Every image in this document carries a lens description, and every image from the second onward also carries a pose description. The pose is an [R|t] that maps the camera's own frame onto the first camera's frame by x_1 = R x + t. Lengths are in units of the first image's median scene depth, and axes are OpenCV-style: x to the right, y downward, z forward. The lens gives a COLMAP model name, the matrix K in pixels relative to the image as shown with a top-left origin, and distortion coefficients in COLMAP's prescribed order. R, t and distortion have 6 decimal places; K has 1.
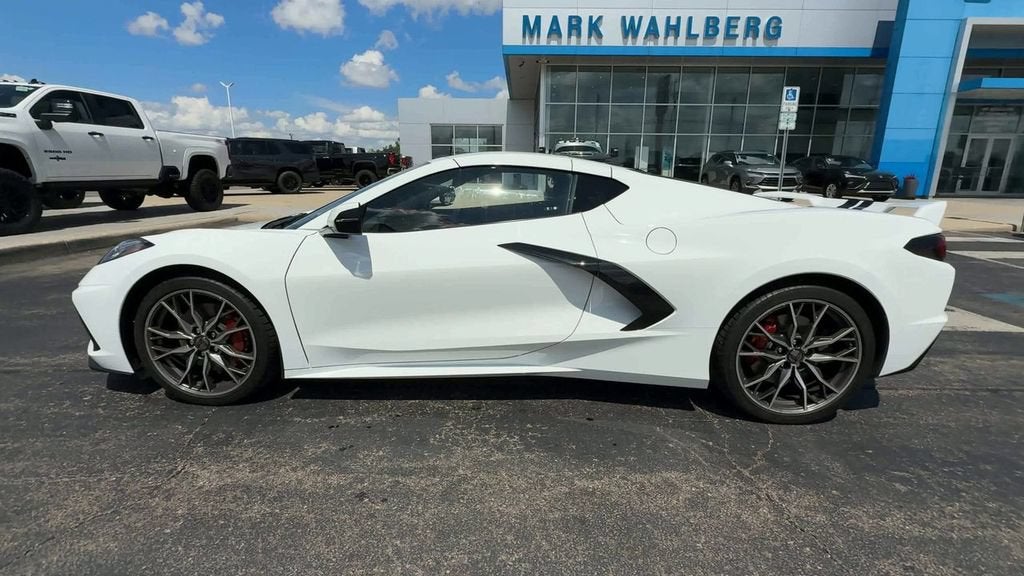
lens RADIAL K [[459.0, 0, 512.8], [0, 459.0, 286.2], [0, 0, 1]] dist [-0.004306, 0.000971]
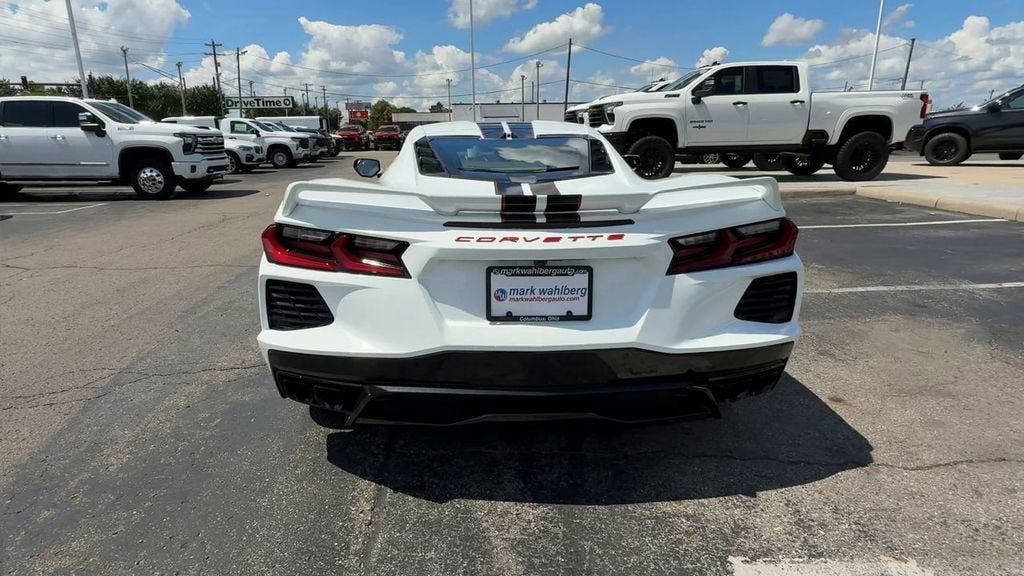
lens RADIAL K [[554.8, 0, 478.8], [0, 554.8, 293.4], [0, 0, 1]] dist [0.002812, -0.002181]
pose [[0.044043, 0.258624, -0.964974, 0.531582], [-0.224067, 0.943860, 0.242739, -0.086356], [0.973578, 0.205528, 0.099519, 0.363580]]
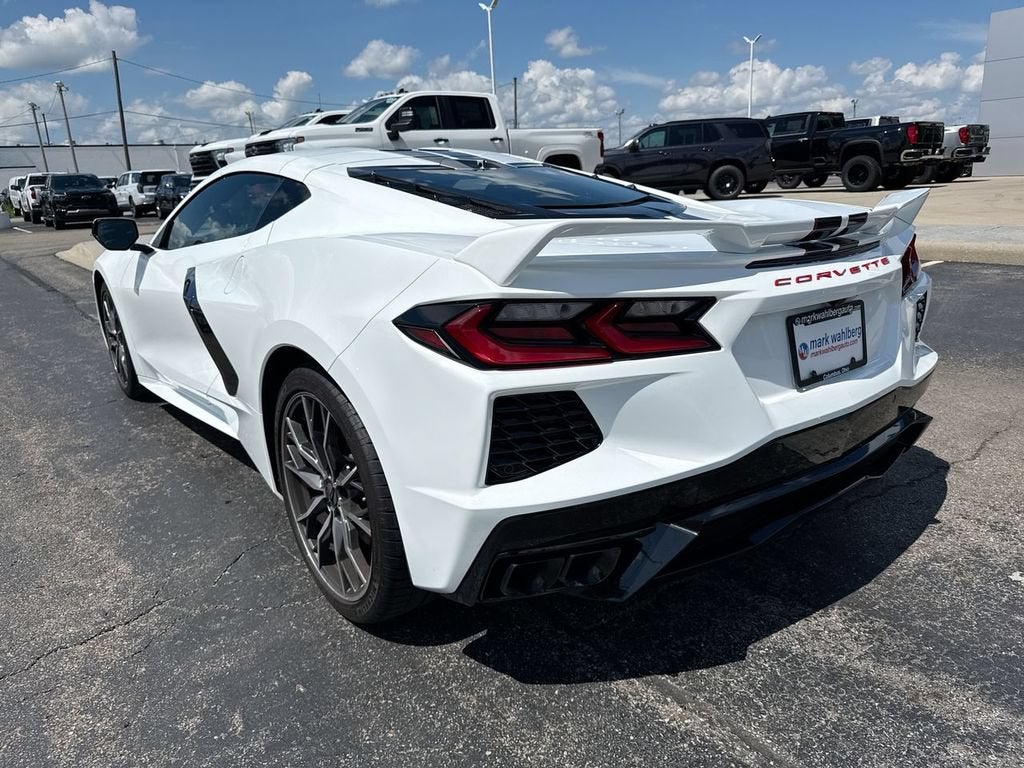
lens RADIAL K [[729.1, 0, 516.4], [0, 729.1, 384.8], [0, 0, 1]] dist [0.012884, -0.026912]
pose [[0.637069, 0.173958, -0.750920, 0.424741], [-0.133763, 0.984370, 0.114556, -0.034676], [0.759111, 0.027466, 0.650381, 0.173353]]
